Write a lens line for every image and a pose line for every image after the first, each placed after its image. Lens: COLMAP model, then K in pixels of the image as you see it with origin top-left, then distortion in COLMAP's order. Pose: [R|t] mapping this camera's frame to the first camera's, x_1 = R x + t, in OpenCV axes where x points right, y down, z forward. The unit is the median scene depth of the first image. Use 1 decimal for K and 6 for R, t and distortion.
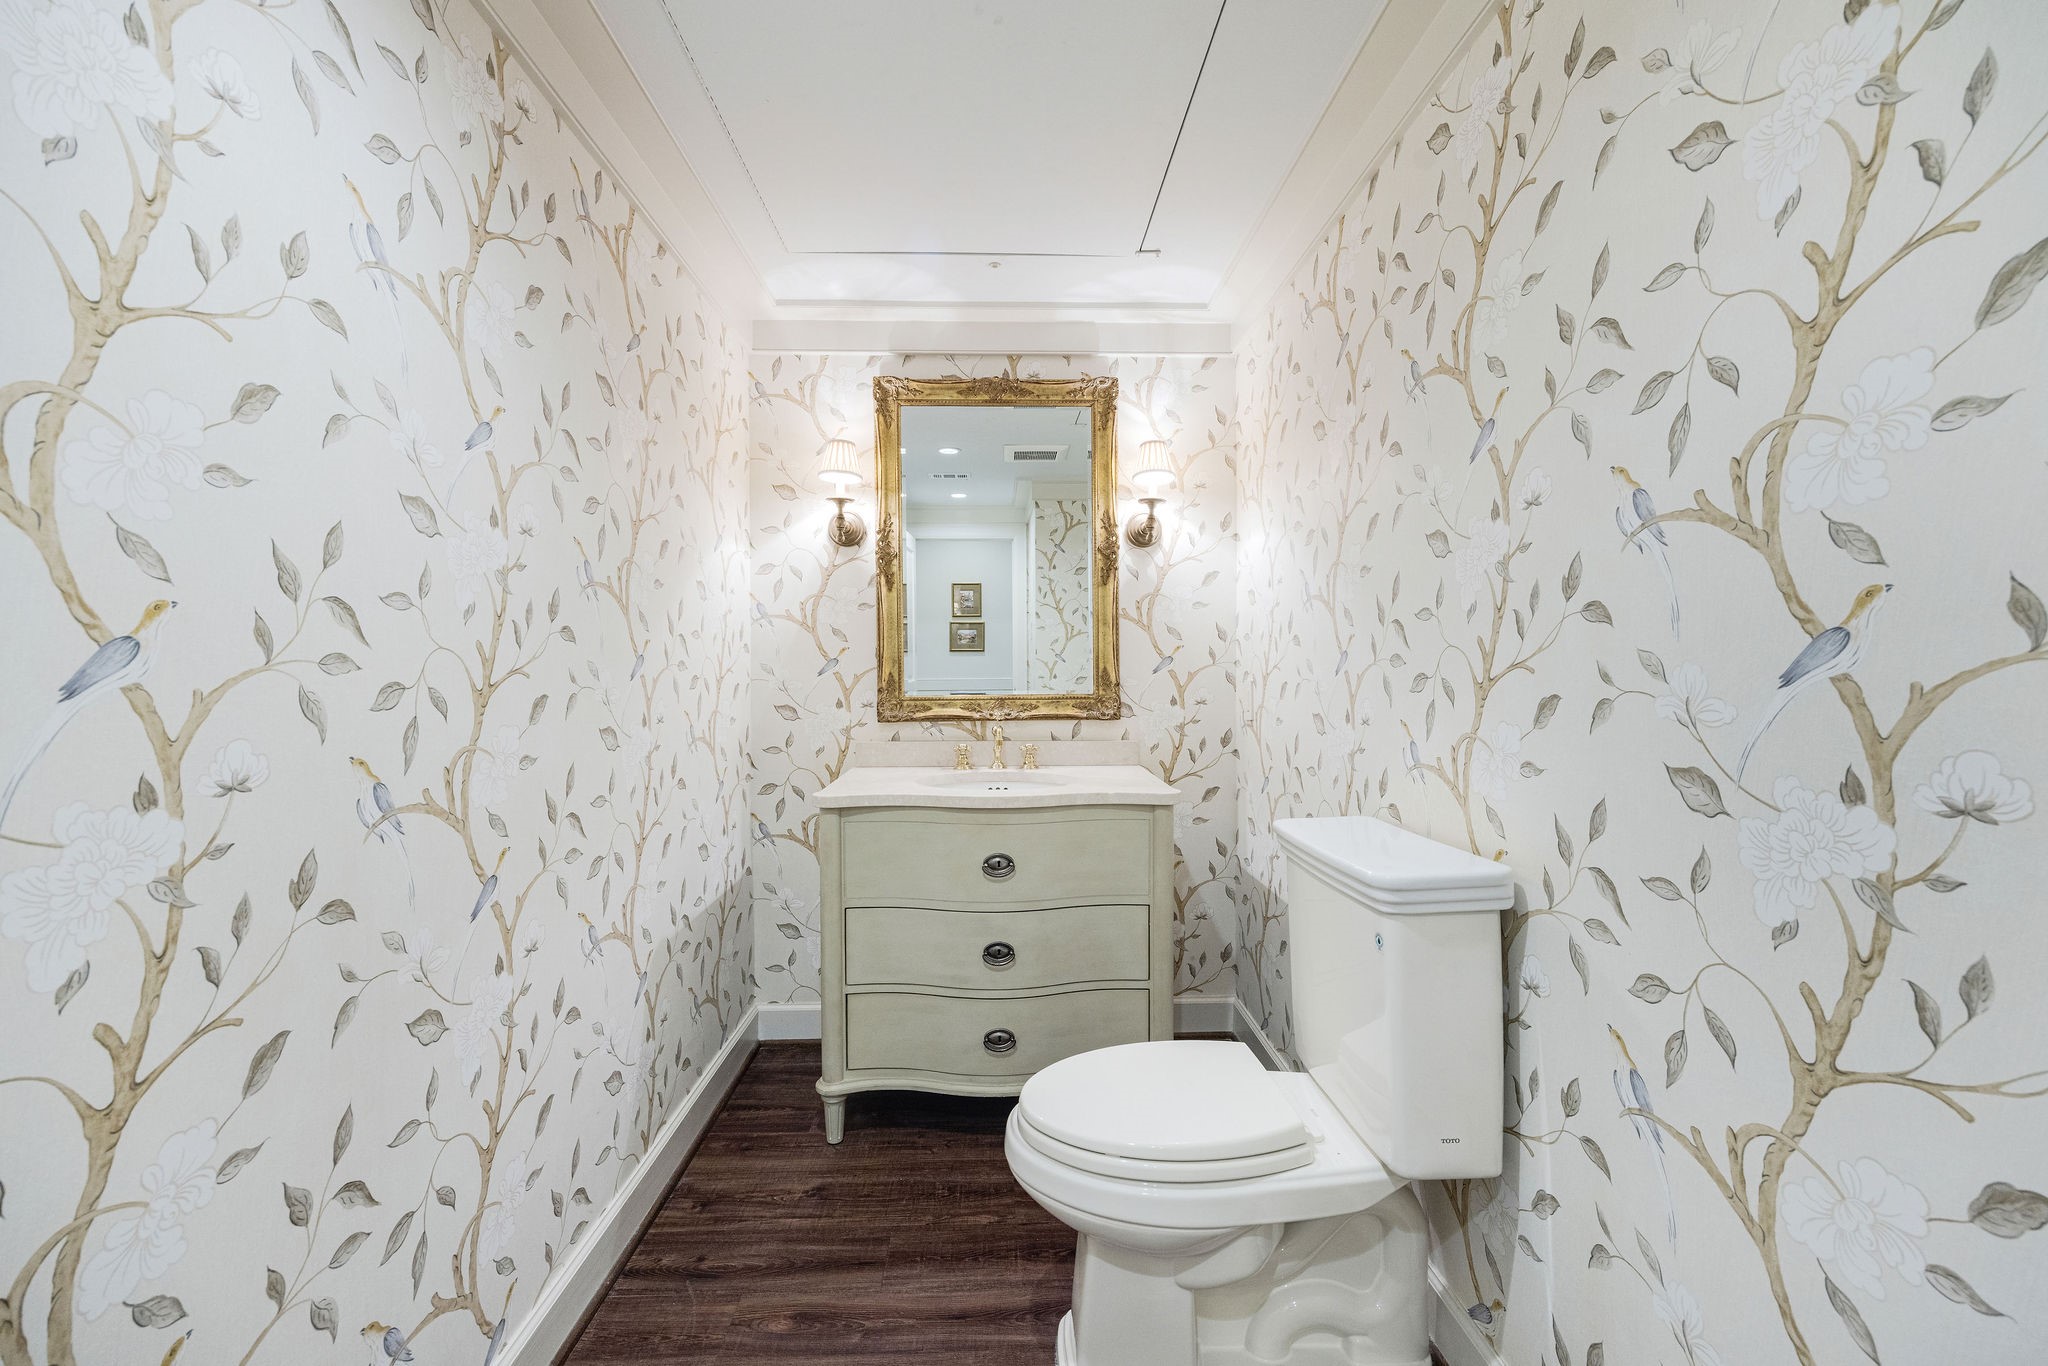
lens RADIAL K [[806.5, 0, 1021.8], [0, 806.5, 668.5], [0, 0, 1]] dist [-0.002483, -0.000699]
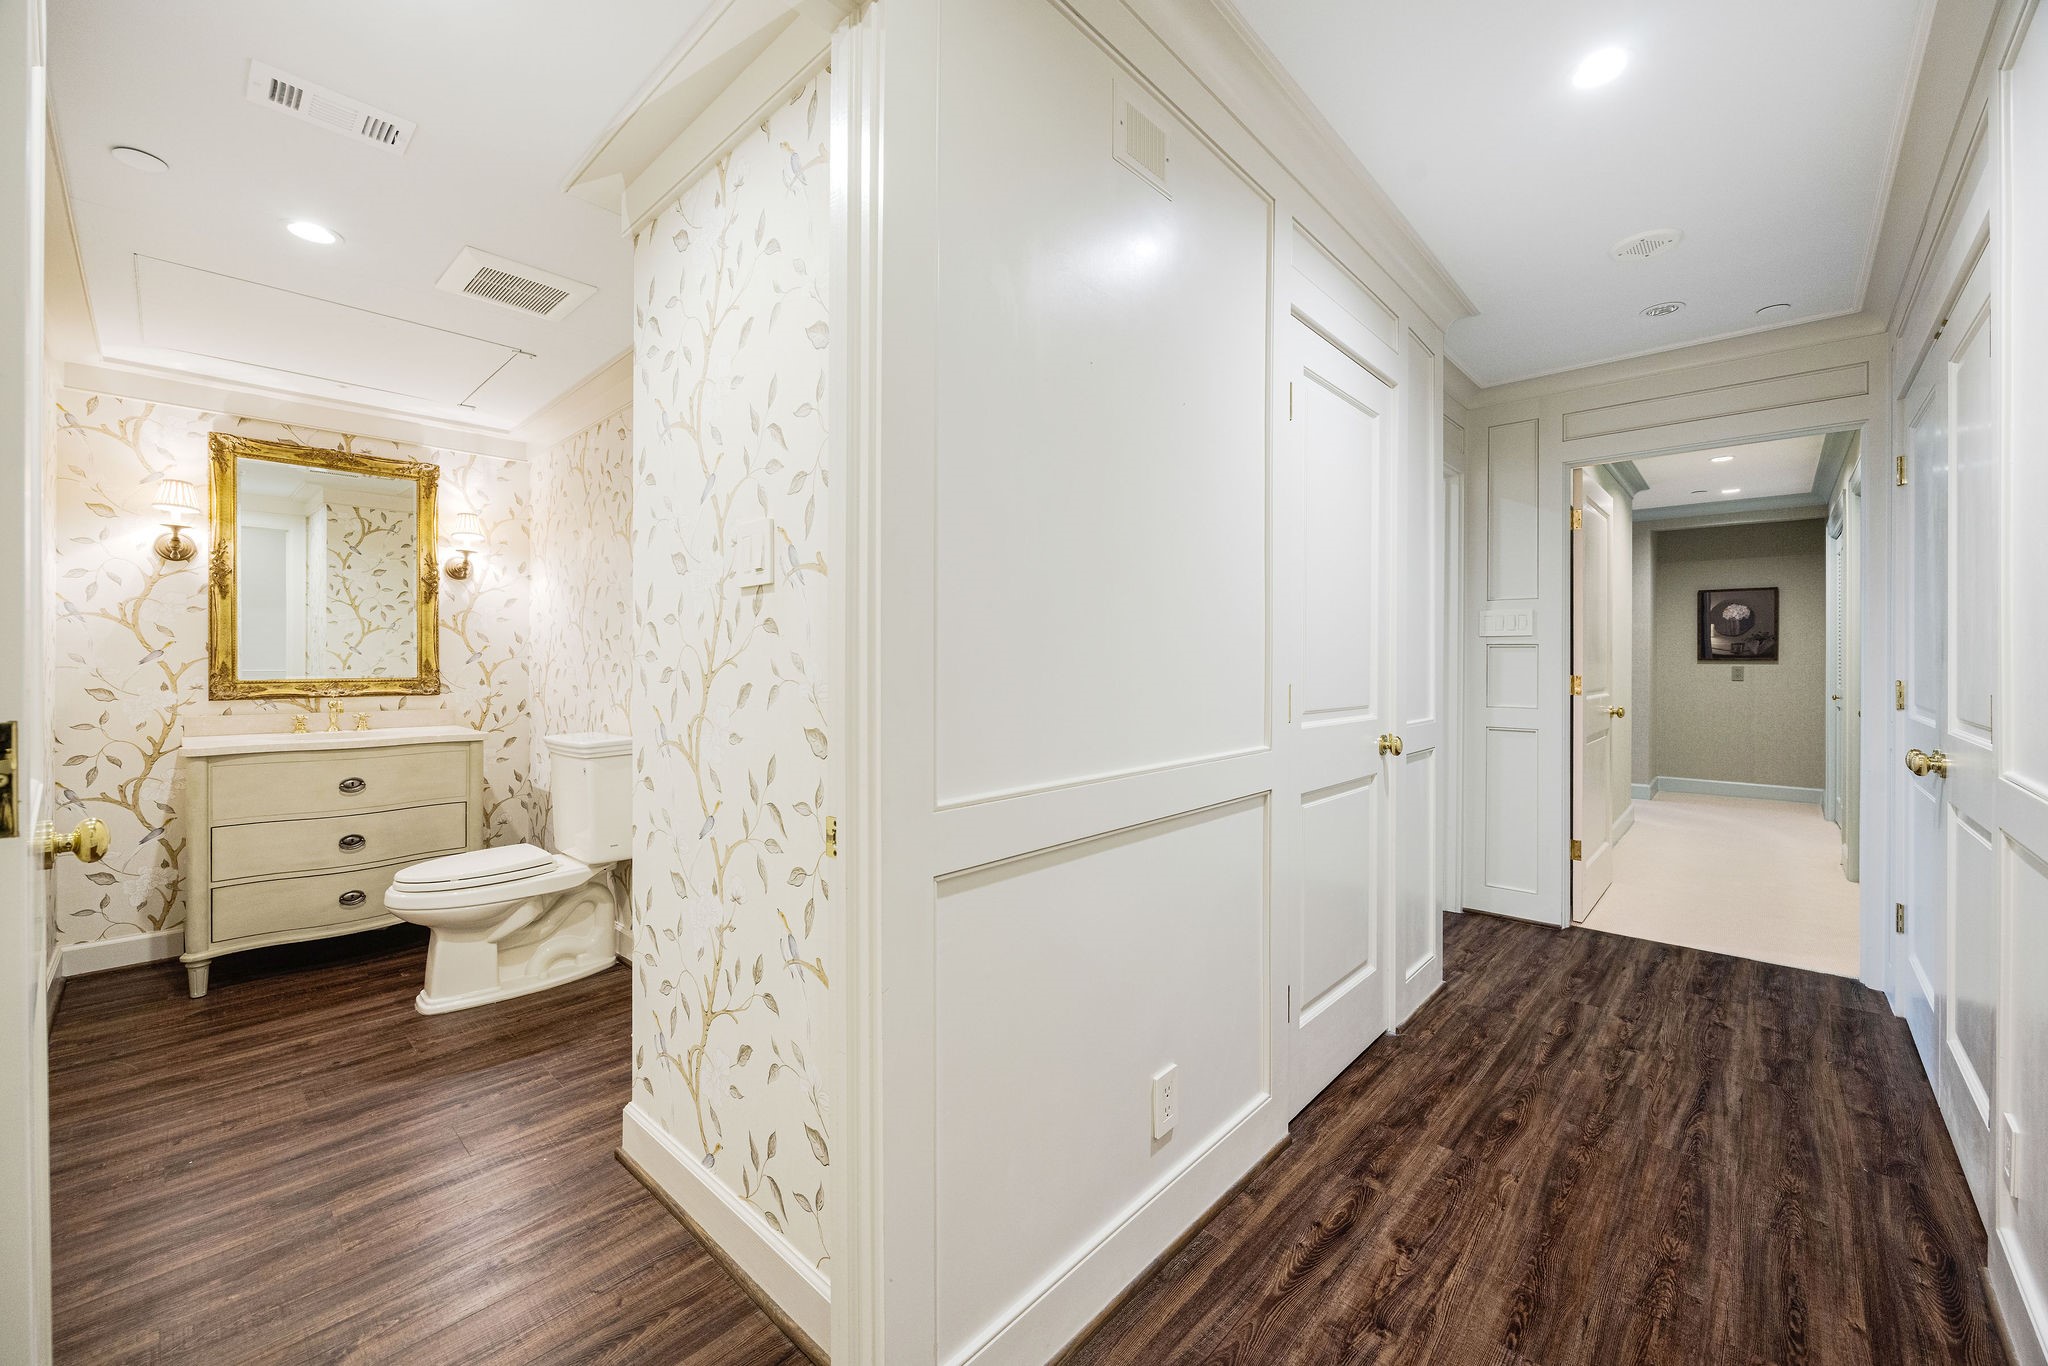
lens RADIAL K [[806.5, 0, 1021.8], [0, 806.5, 668.5], [0, 0, 1]] dist [-0.002483, -0.000699]
pose [[0.705740, 0.001684, 0.708469, -0.172727], [-0.006299, 0.999973, 0.003898, 0.002592], [-0.708443, -0.007214, 0.705732, -0.807026]]
